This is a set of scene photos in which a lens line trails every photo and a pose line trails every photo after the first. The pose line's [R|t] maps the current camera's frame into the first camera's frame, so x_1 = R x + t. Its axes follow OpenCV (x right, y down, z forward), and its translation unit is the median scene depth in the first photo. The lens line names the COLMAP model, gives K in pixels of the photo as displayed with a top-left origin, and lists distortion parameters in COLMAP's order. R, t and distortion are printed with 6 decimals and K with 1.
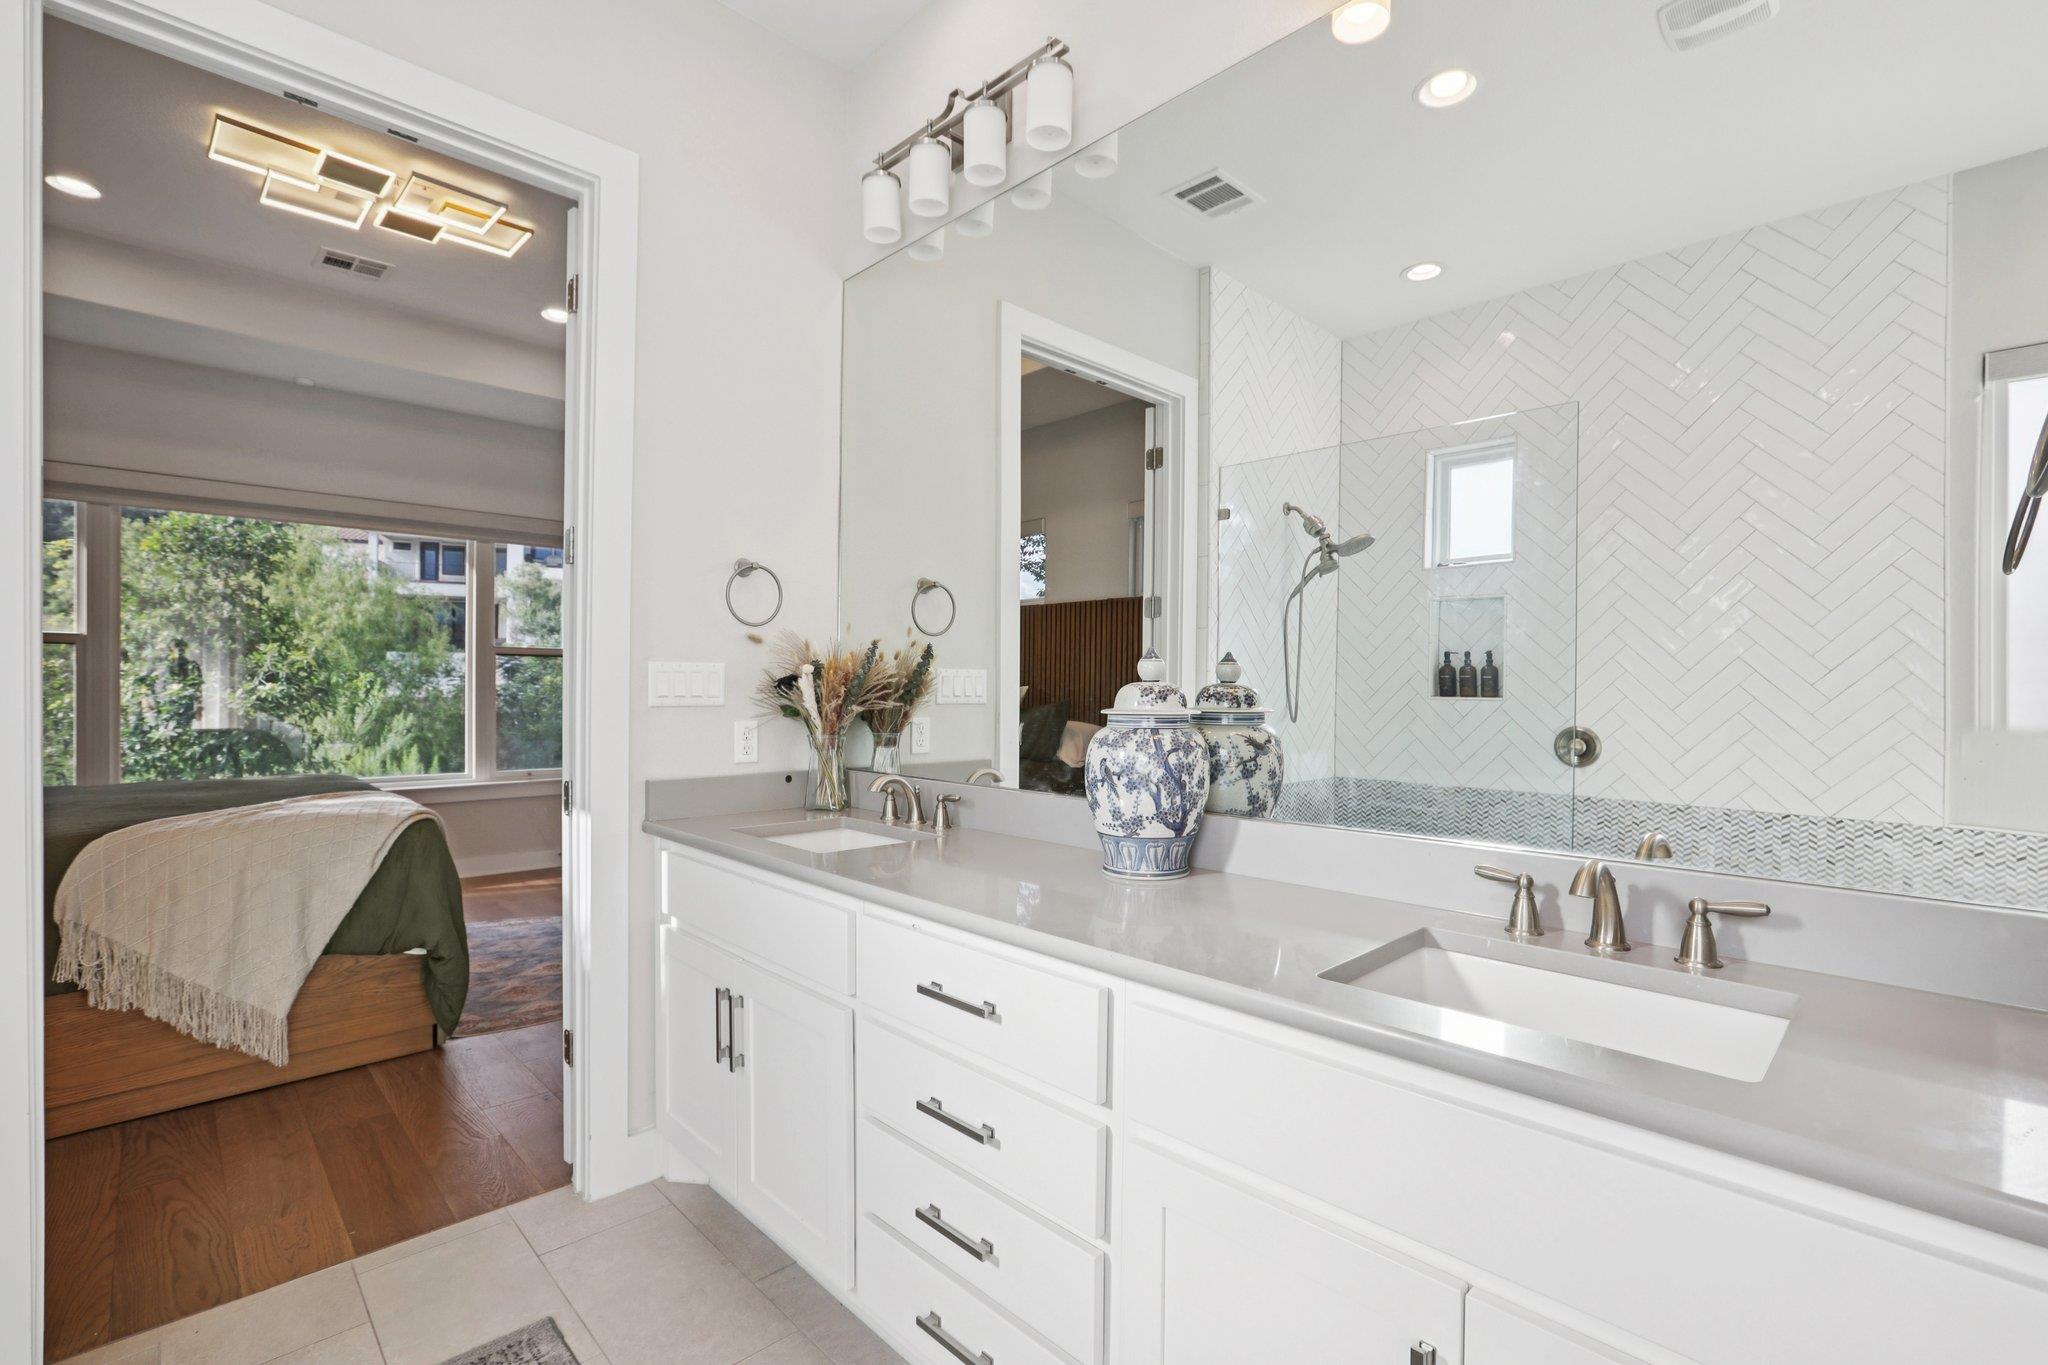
lens RADIAL K [[909.6, 0, 1027.4], [0, 909.6, 687.6], [0, 0, 1]] dist [0.004171, 0.000238]
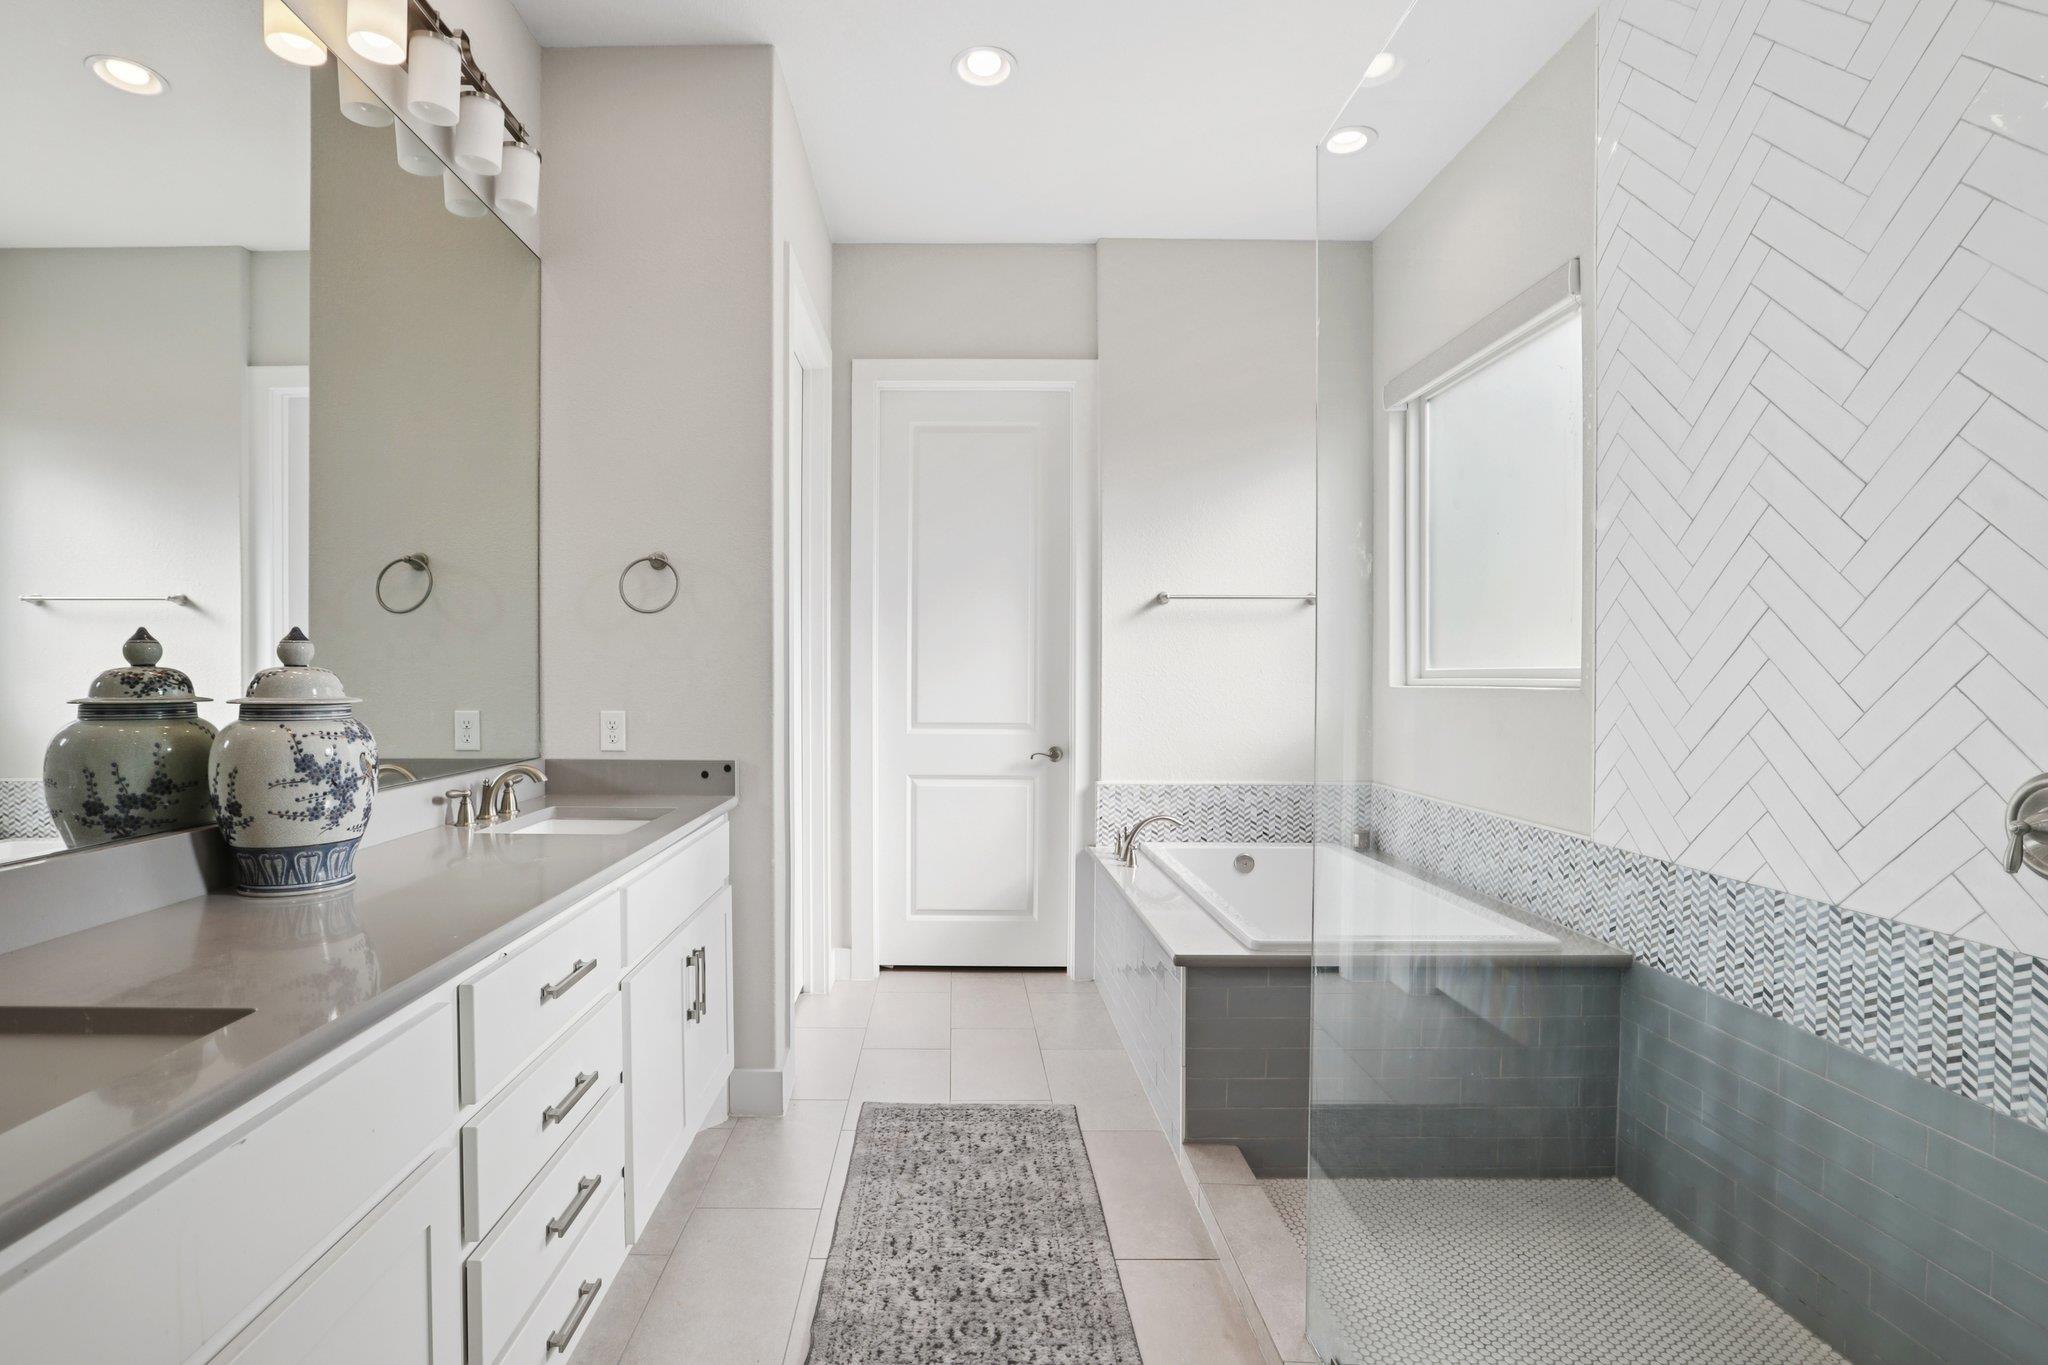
lens RADIAL K [[971.6, 0, 1017.5], [0, 971.6, 677.9], [0, 0, 1]] dist [-0.046635, 0.020789]
pose [[-0.754858, -0.012538, 0.655768, -0.520223], [-0.006587, 0.999912, 0.011535, -0.005072], [-0.655855, 0.004387, -0.754874, 0.664533]]
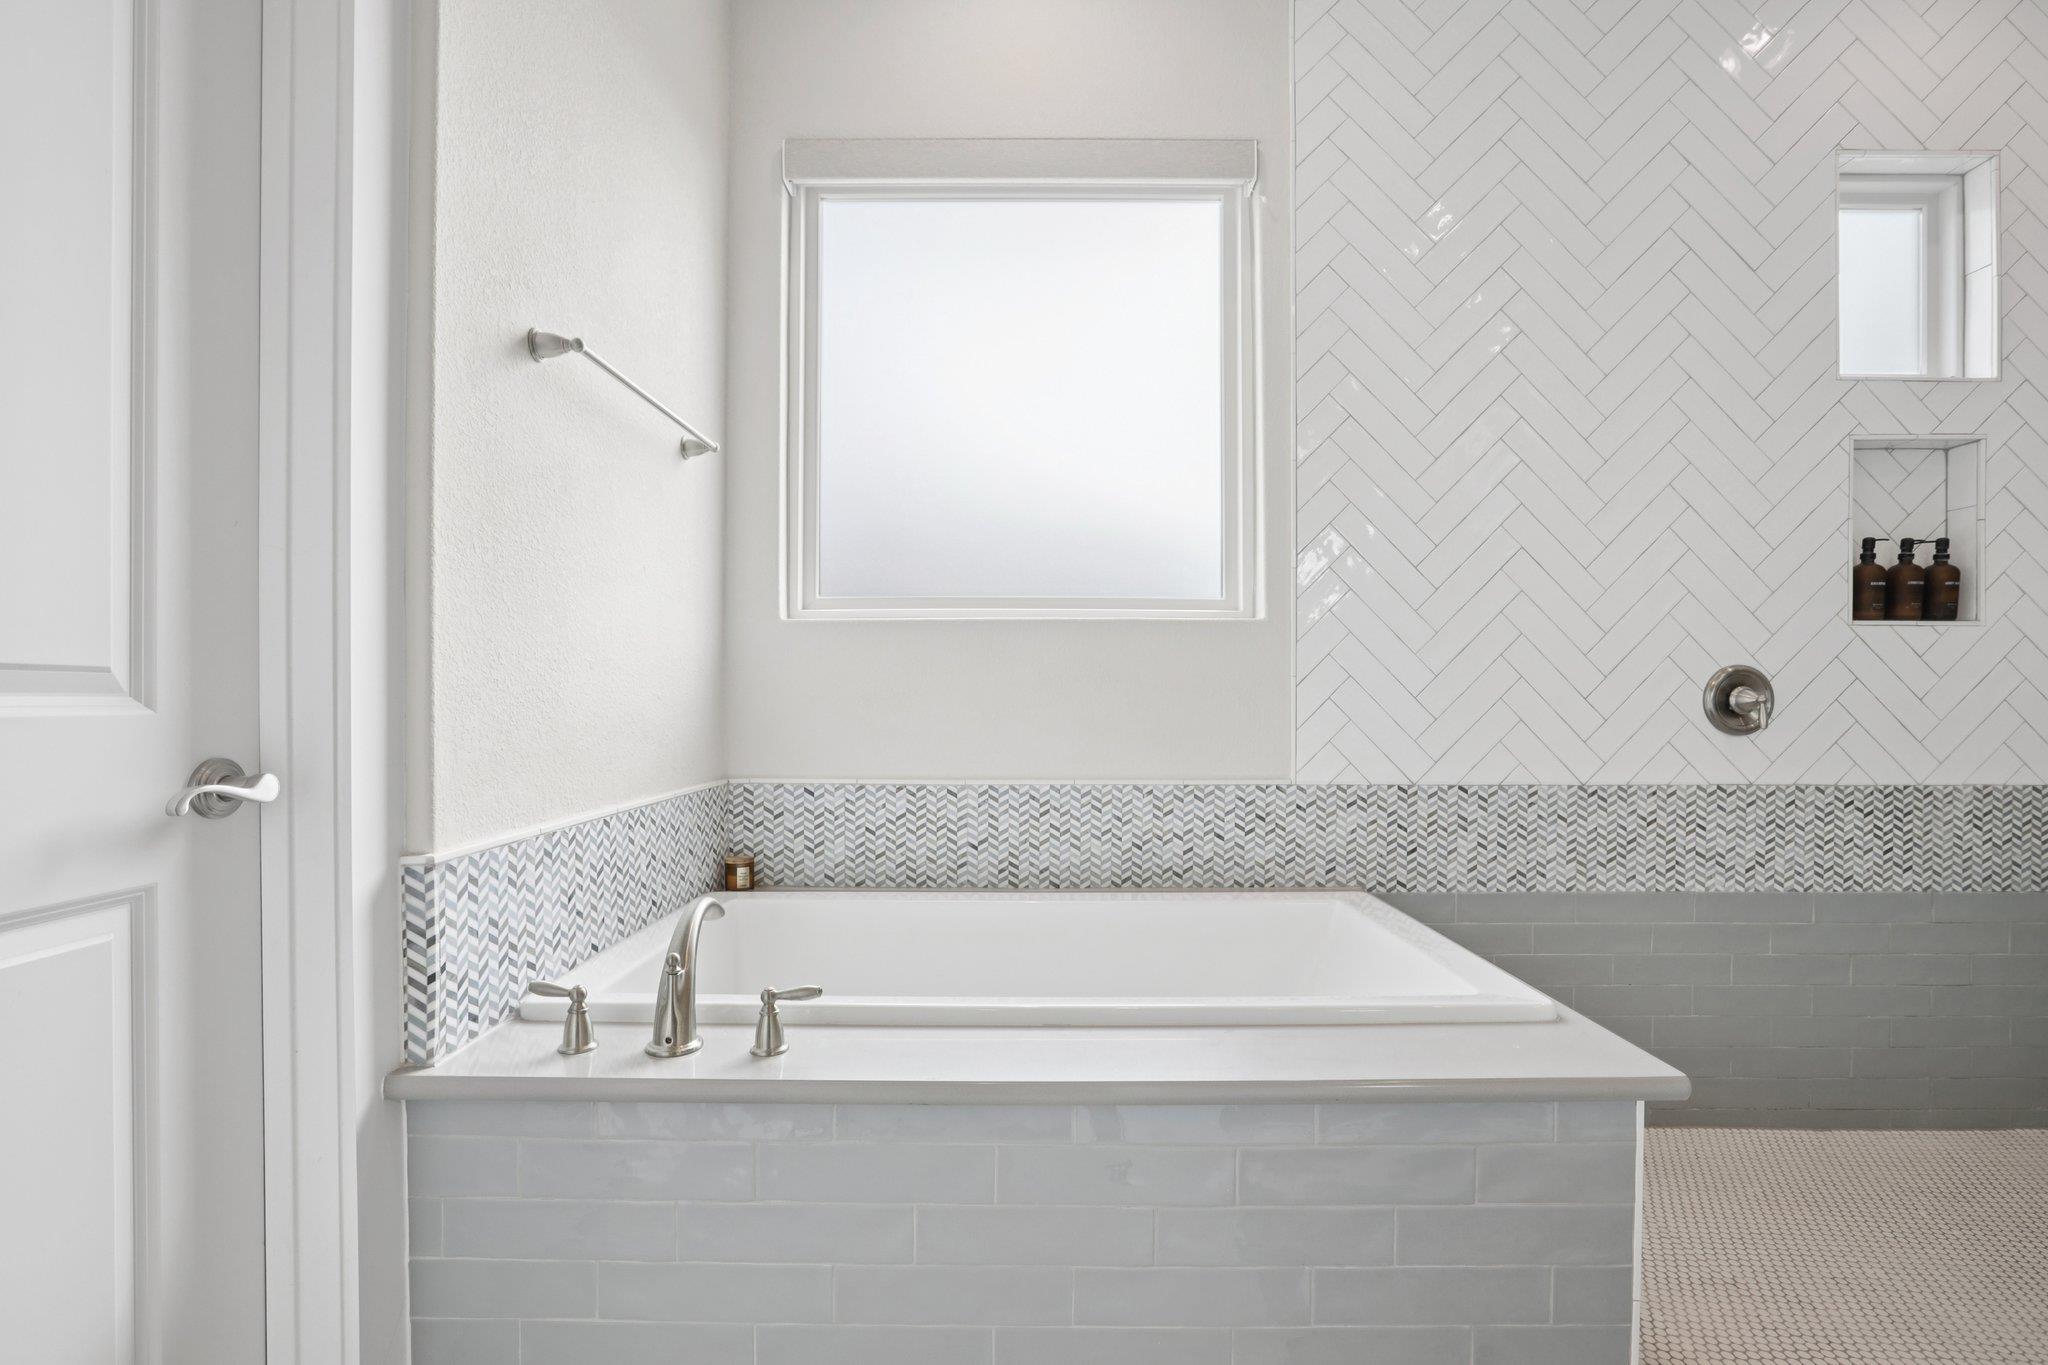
lens RADIAL K [[943.3, 0, 923.8], [0, 943.3, 710.0], [0, 0, 1]] dist [-0.029822, 0.008057]
pose [[-0.704180, -0.005068, -0.710003, 0.873453], [-0.012356, 0.999911, 0.005116, 0.131814], [0.709914, 0.012375, -0.704180, -0.313399]]
